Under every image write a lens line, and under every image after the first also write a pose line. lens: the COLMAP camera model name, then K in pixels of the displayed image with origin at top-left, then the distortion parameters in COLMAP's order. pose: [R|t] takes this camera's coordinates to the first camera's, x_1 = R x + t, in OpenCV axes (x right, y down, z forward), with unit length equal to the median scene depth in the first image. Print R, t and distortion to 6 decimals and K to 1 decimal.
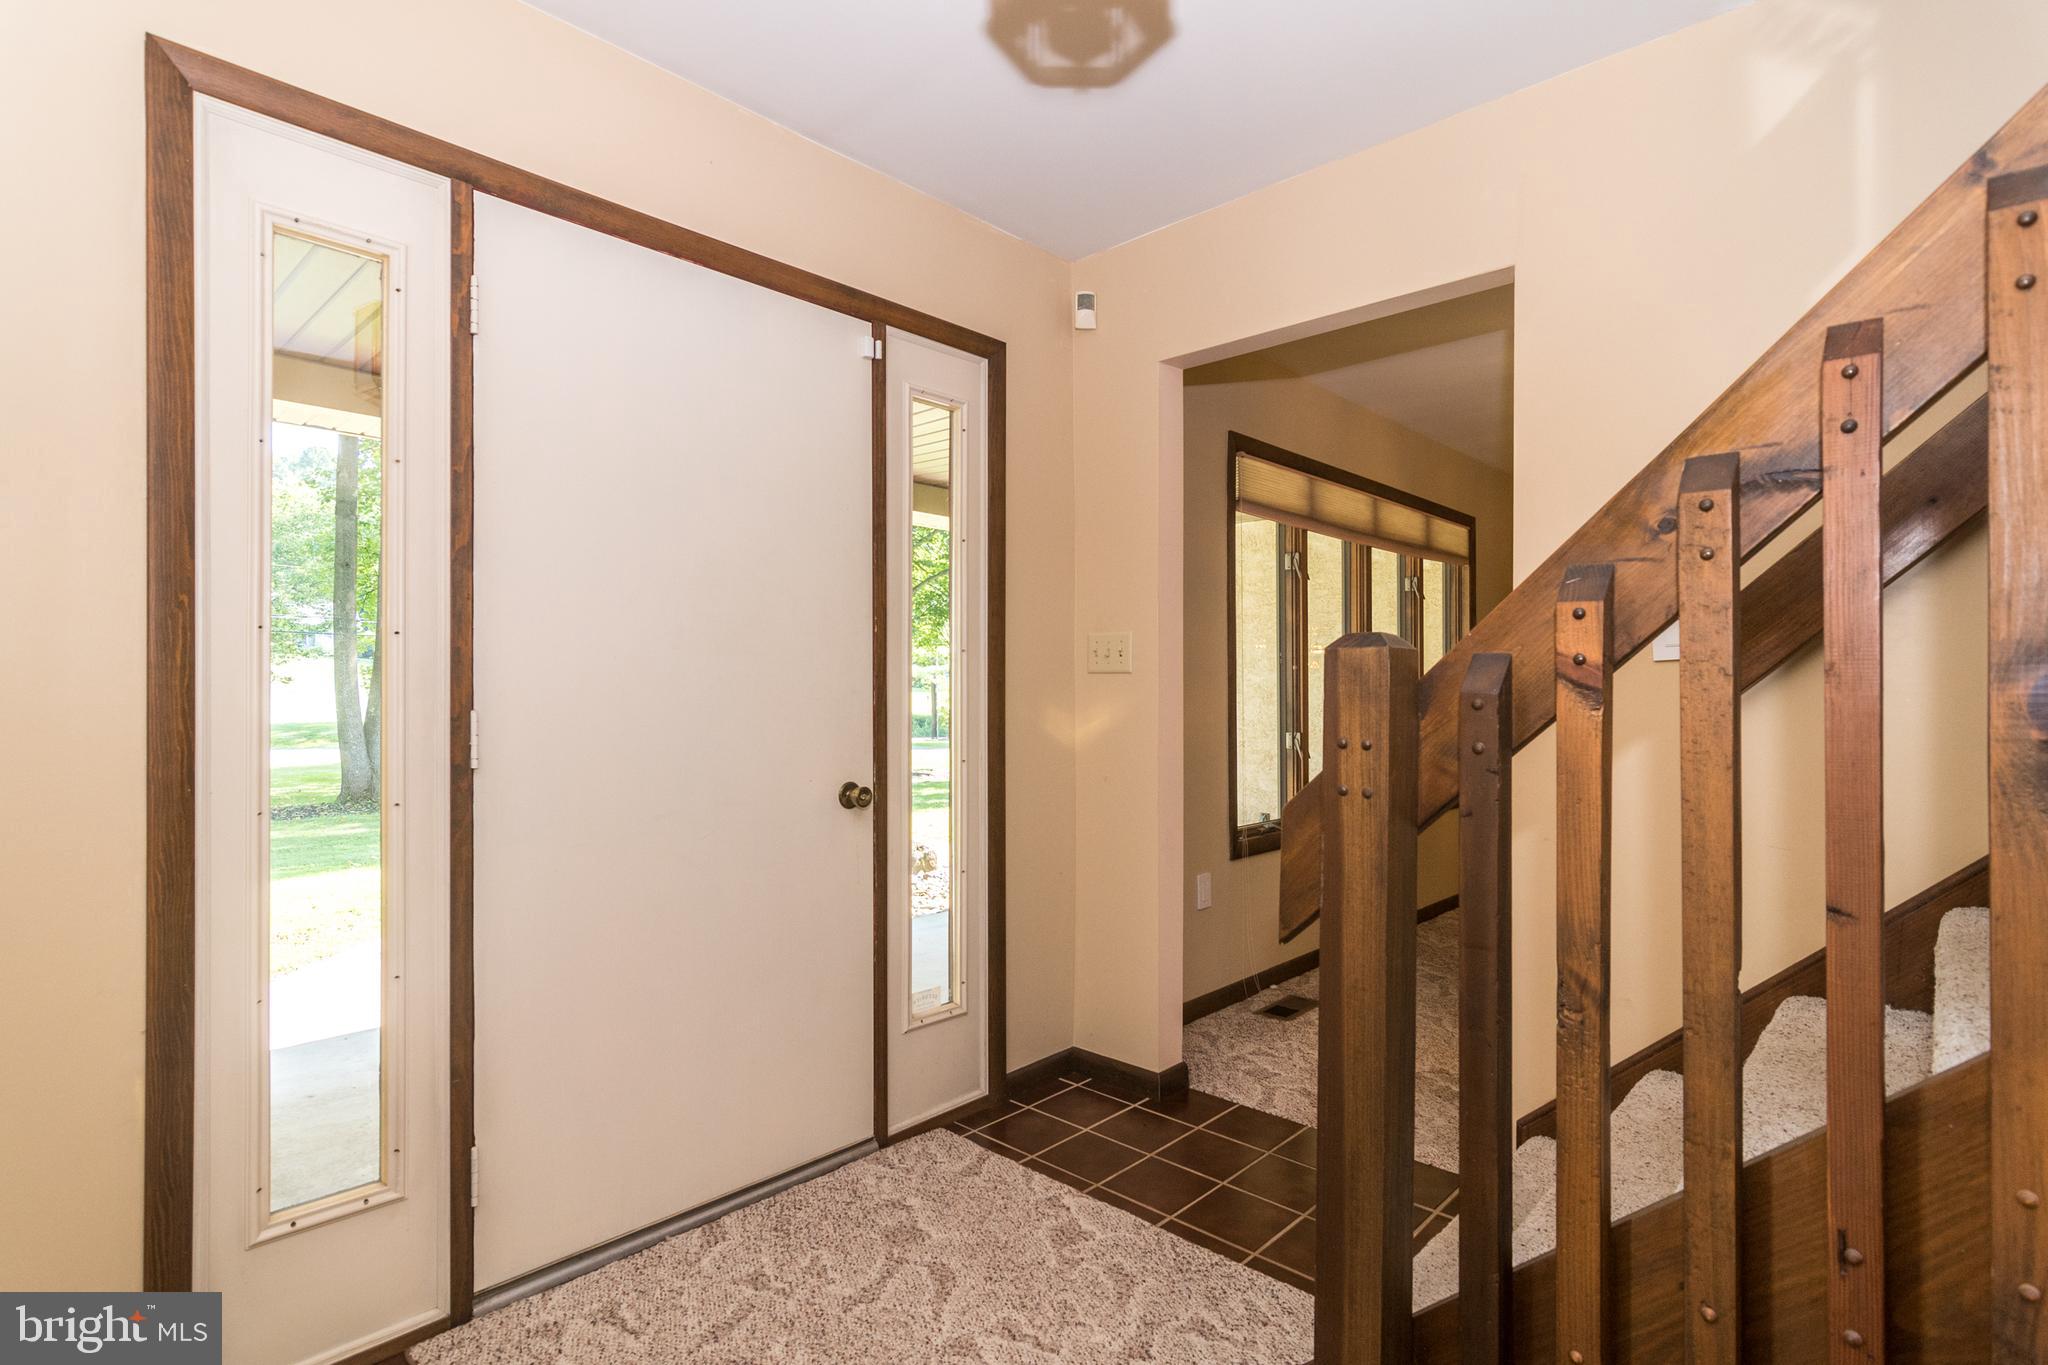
lens RADIAL K [[1014.5, 0, 1037.5], [0, 1014.5, 684.9], [0, 0, 1]] dist [-0.002605, 0.000776]
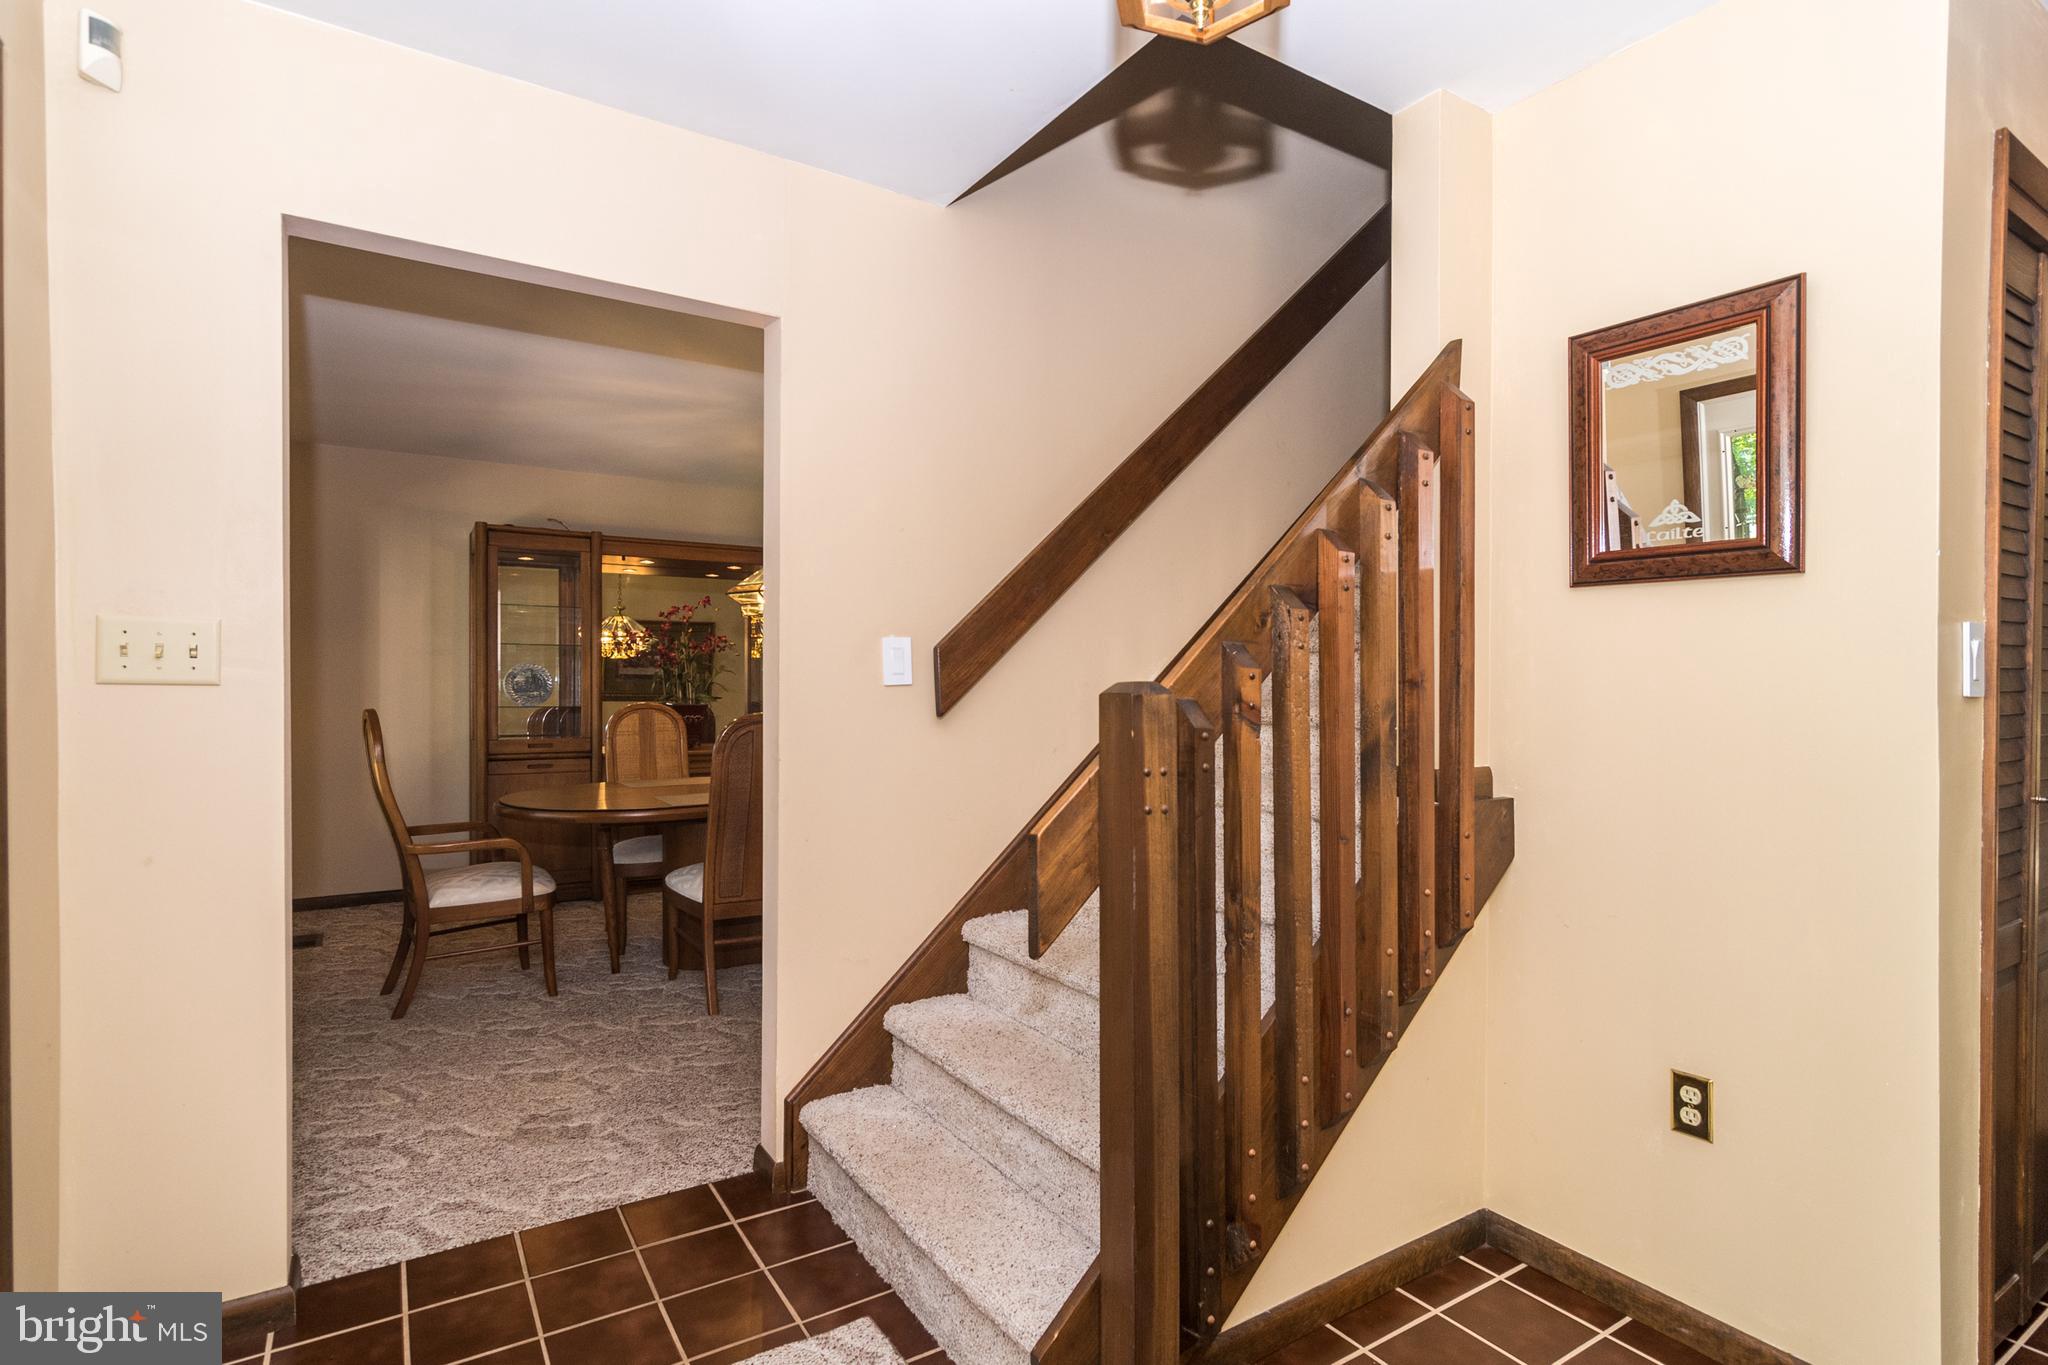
lens RADIAL K [[1014.5, 0, 1037.5], [0, 1014.5, 684.9], [0, 0, 1]] dist [-0.002605, 0.000776]
pose [[0.238734, -0.000983, 0.971084, -0.391133], [-0.015833, 0.999863, 0.004904, -0.022354], [-0.970956, -0.016546, 0.238686, 0.351506]]
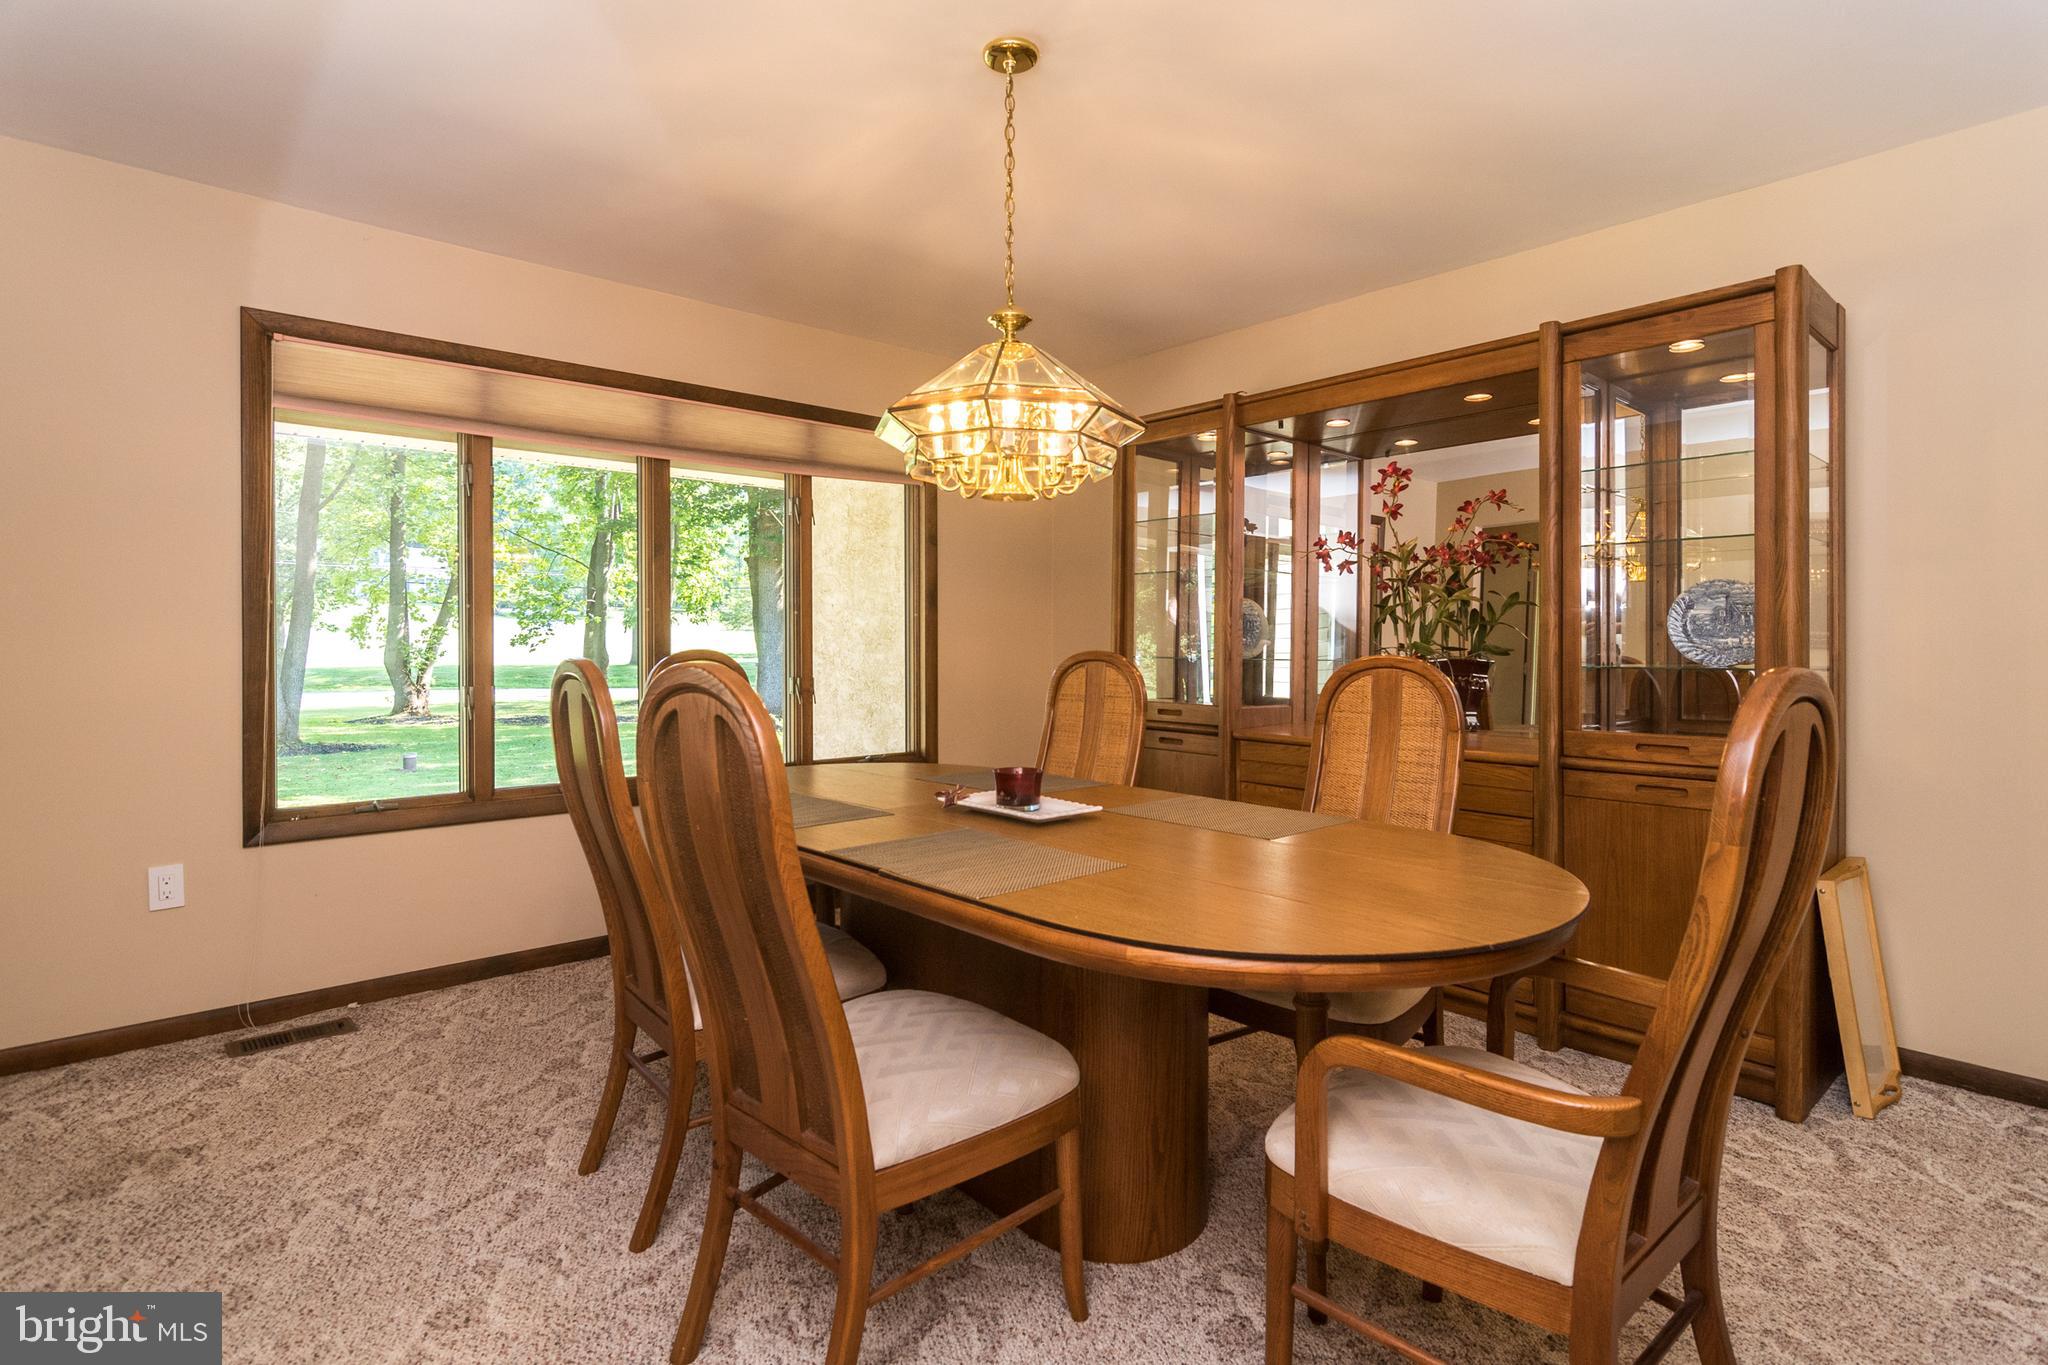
lens RADIAL K [[1009.7, 0, 1026.4], [0, 1009.7, 633.4], [0, 0, 1]] dist [-0.000787, 0.000141]
pose [[0.995621, -0.003622, -0.093409, 1.100420], [0.004046, 0.999982, 0.004360, 0.000453], [0.093391, -0.004719, 0.995618, 0.325831]]
